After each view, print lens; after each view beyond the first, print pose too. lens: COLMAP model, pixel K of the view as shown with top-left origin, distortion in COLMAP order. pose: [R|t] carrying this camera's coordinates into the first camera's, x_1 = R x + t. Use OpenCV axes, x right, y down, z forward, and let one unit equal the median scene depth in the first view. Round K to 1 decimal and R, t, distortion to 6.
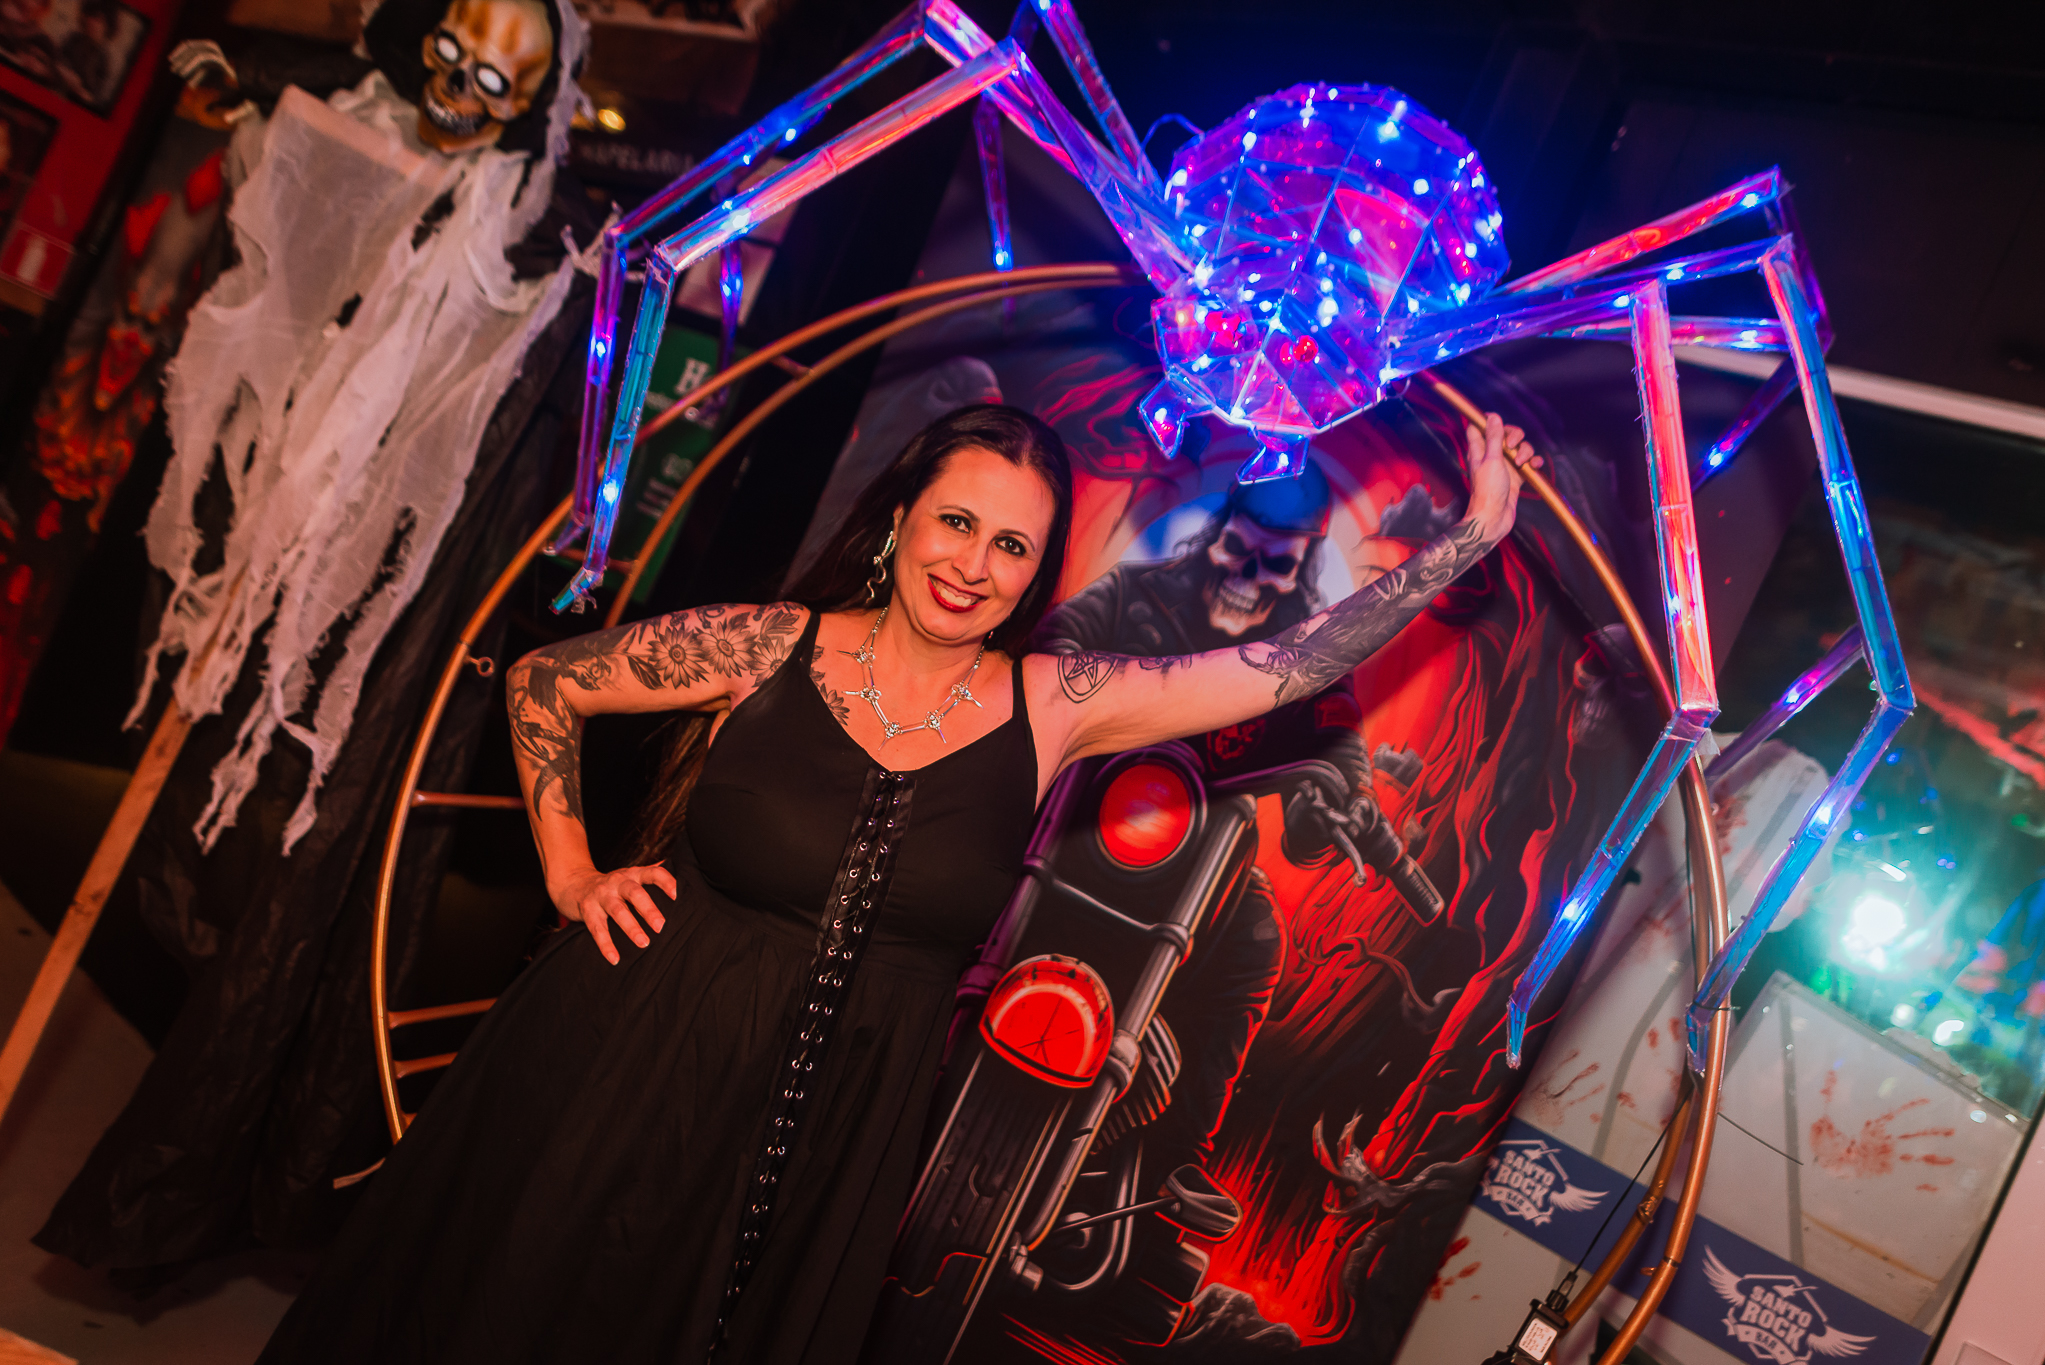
lens RADIAL K [[1556.3, 0, 1018.9], [0, 1556.3, 685.8], [0, 0, 1]] dist [0.001237, 0.002376]
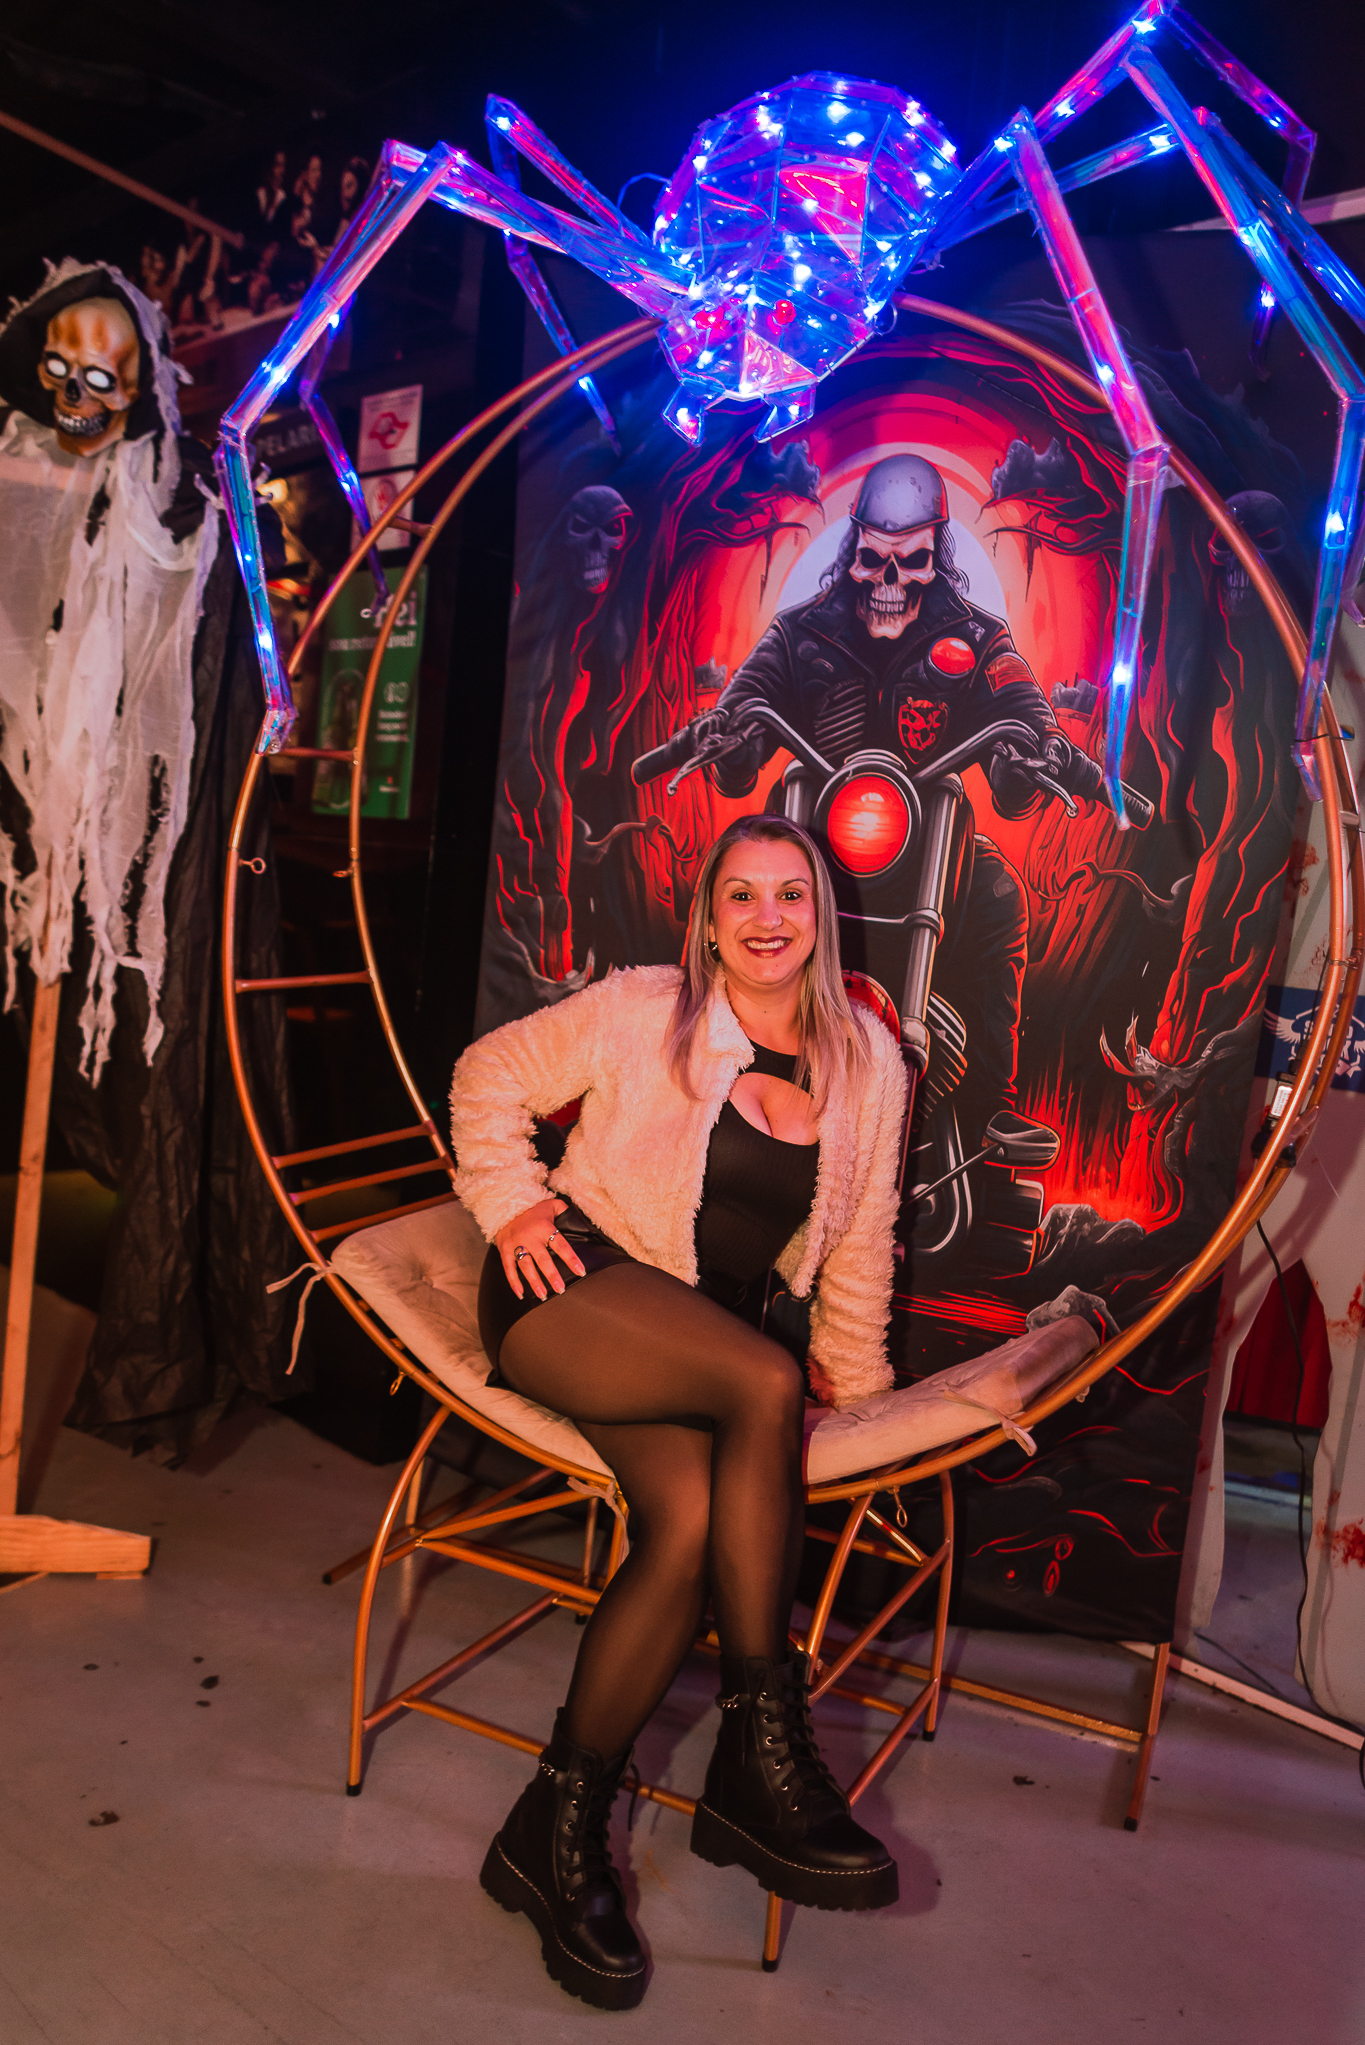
lens RADIAL K [[1599.0, 0, 690.7], [0, 1599.0, 1029.7], [0, 0, 1]] dist [-0.000159, -0.004945]
pose [[0.939126, -0.308091, -0.152058, 0.099956], [0.314952, 0.948836, 0.022702, 0.170584], [0.137284, -0.069211, 0.988111, -0.140212]]
